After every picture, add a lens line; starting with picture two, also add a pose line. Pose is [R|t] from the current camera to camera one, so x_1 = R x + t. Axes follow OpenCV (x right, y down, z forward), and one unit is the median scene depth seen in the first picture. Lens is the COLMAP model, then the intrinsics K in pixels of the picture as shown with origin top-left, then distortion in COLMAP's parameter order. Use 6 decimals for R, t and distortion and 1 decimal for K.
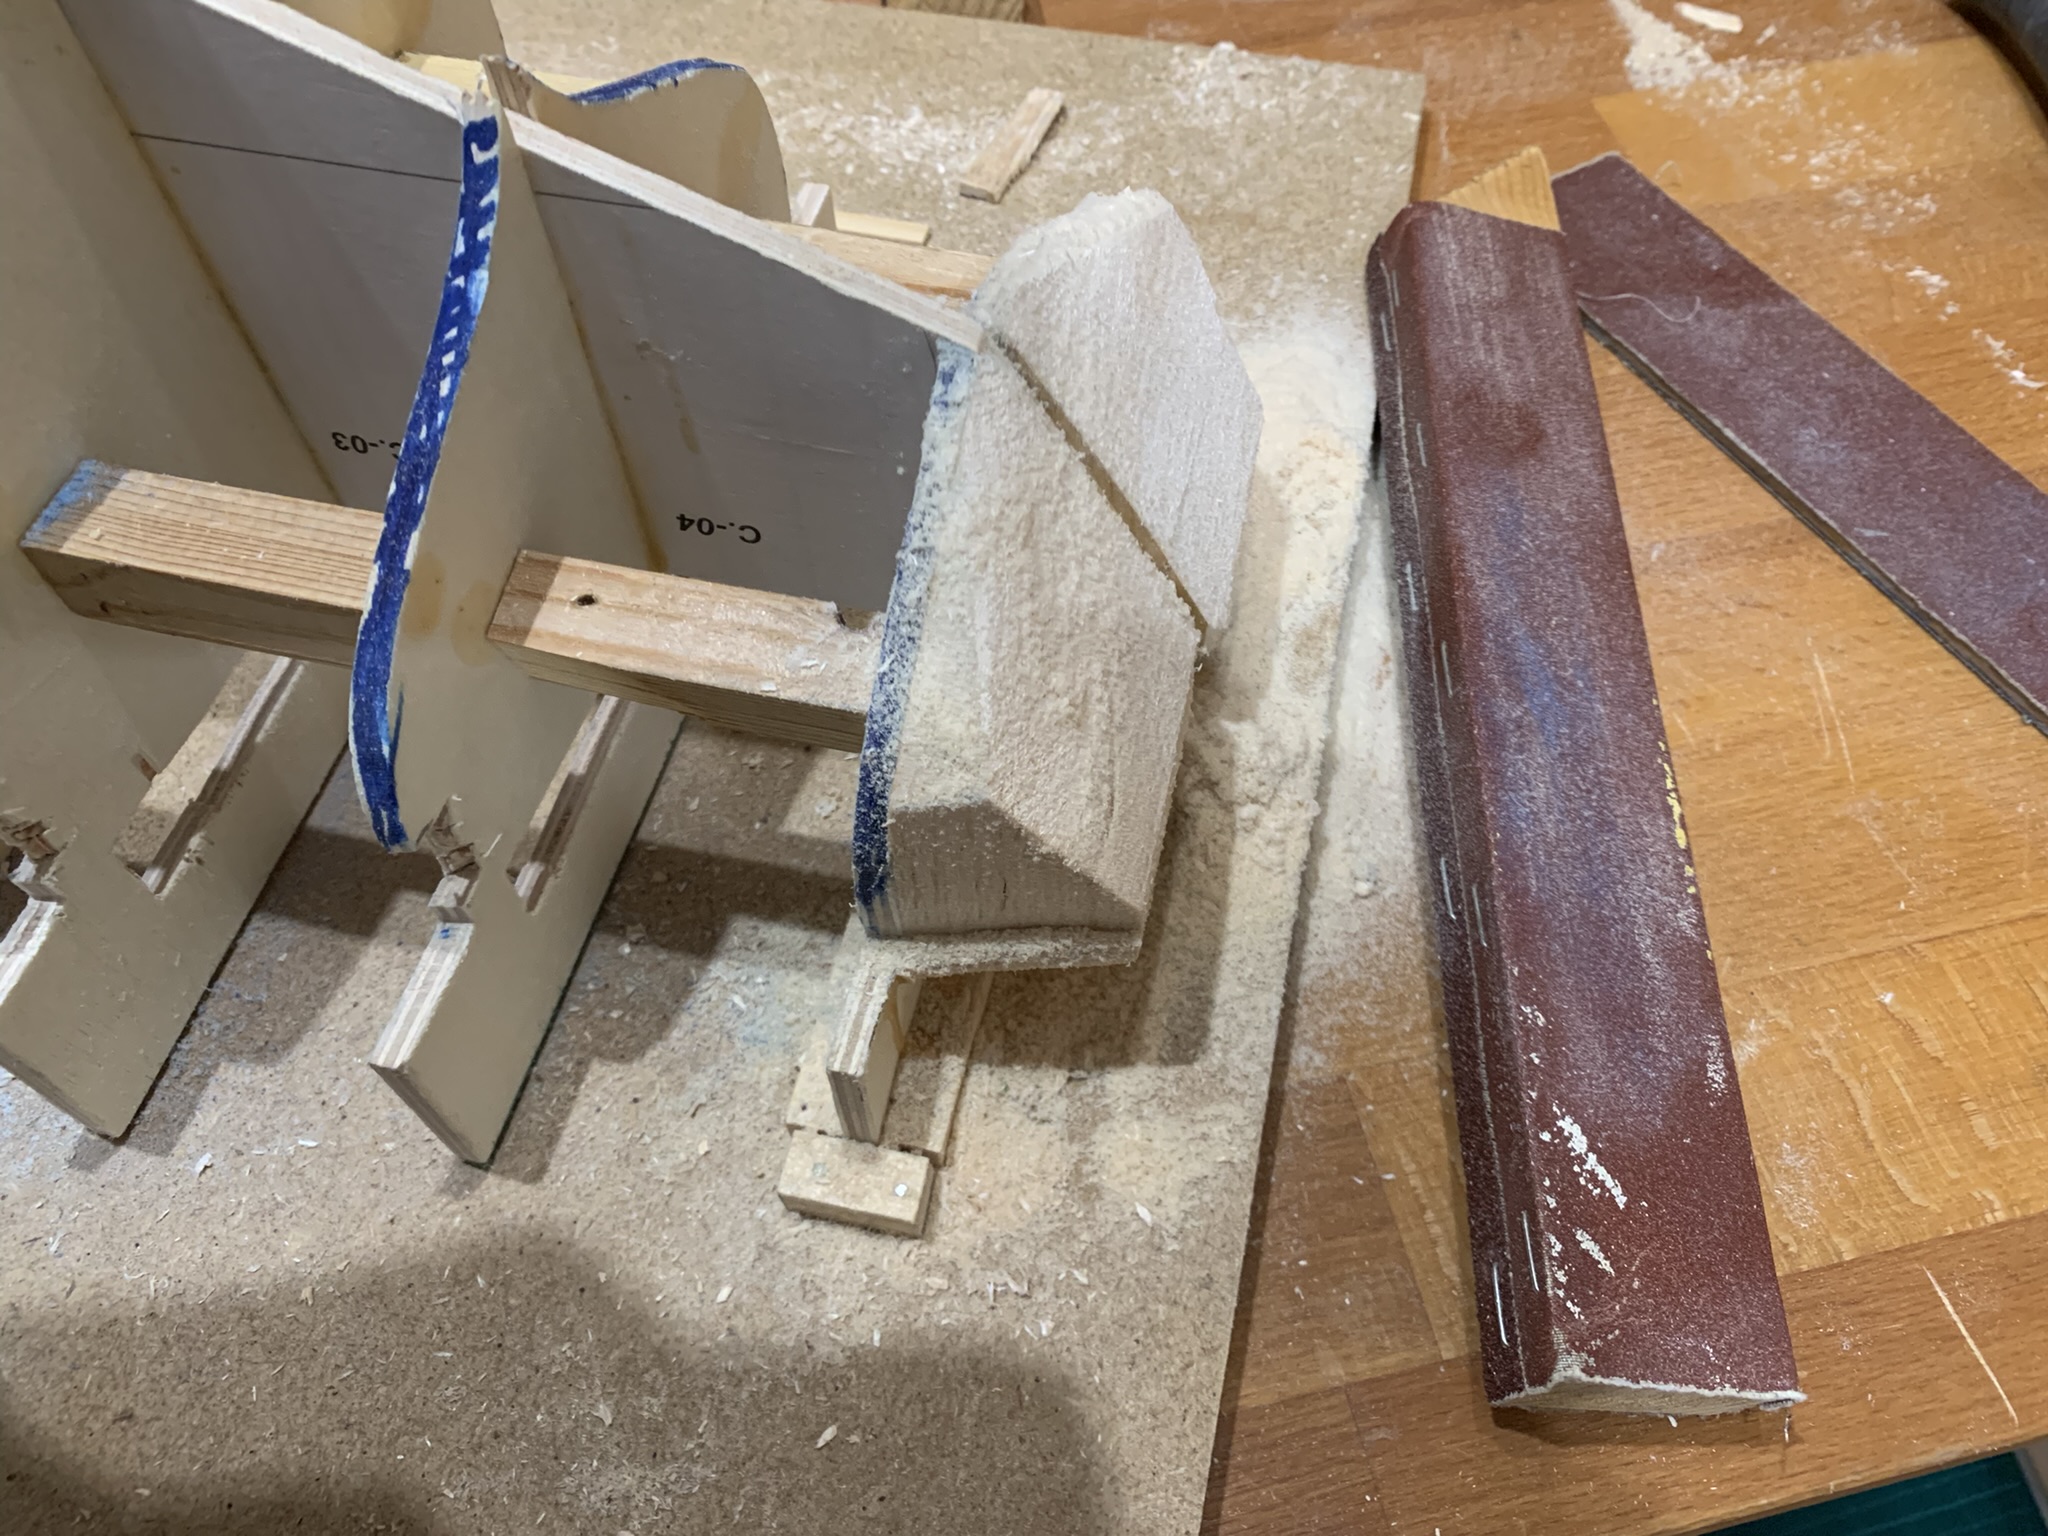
lens RADIAL K [[1552.6, 0, 1030.8], [0, 1552.6, 759.4], [0, 0, 1]] dist [-0.001331, 0.005230]
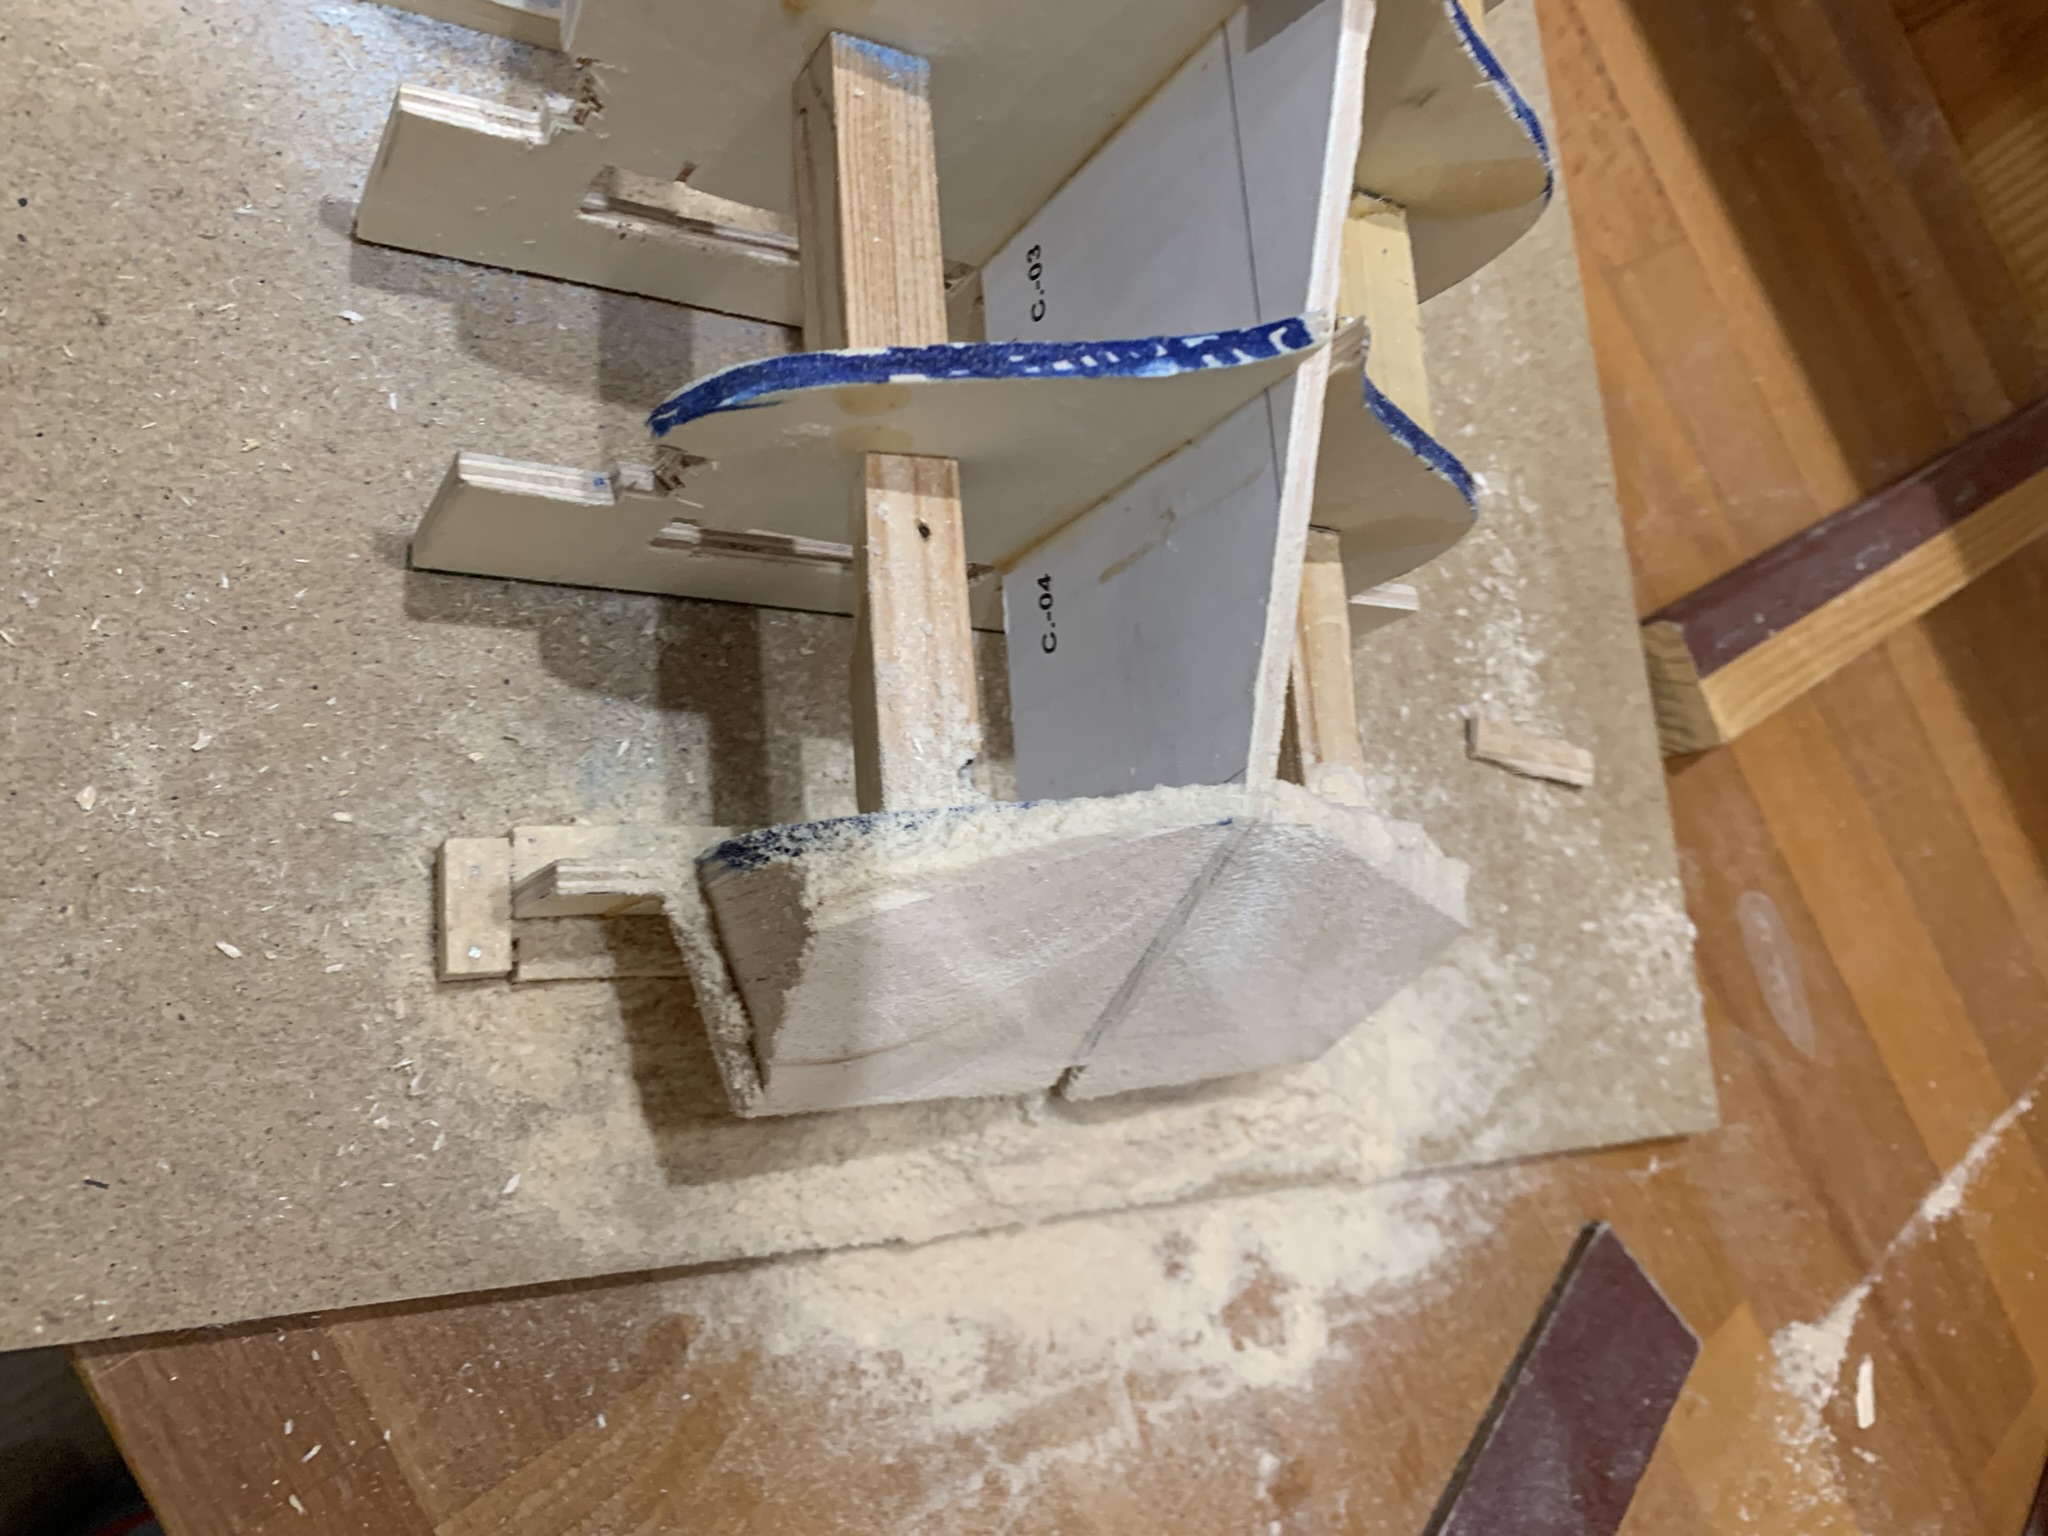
lens RADIAL K [[1547.5, 0, 1024.0], [0, 1547.5, 768.0], [0, 0, 1]] dist [0.037502, -0.059208]
pose [[0.265073, 0.961339, -0.074593, -0.026460], [-0.963992, 0.265926, 0.001565, -0.115749], [0.021340, 0.071492, 0.997213, -0.052262]]
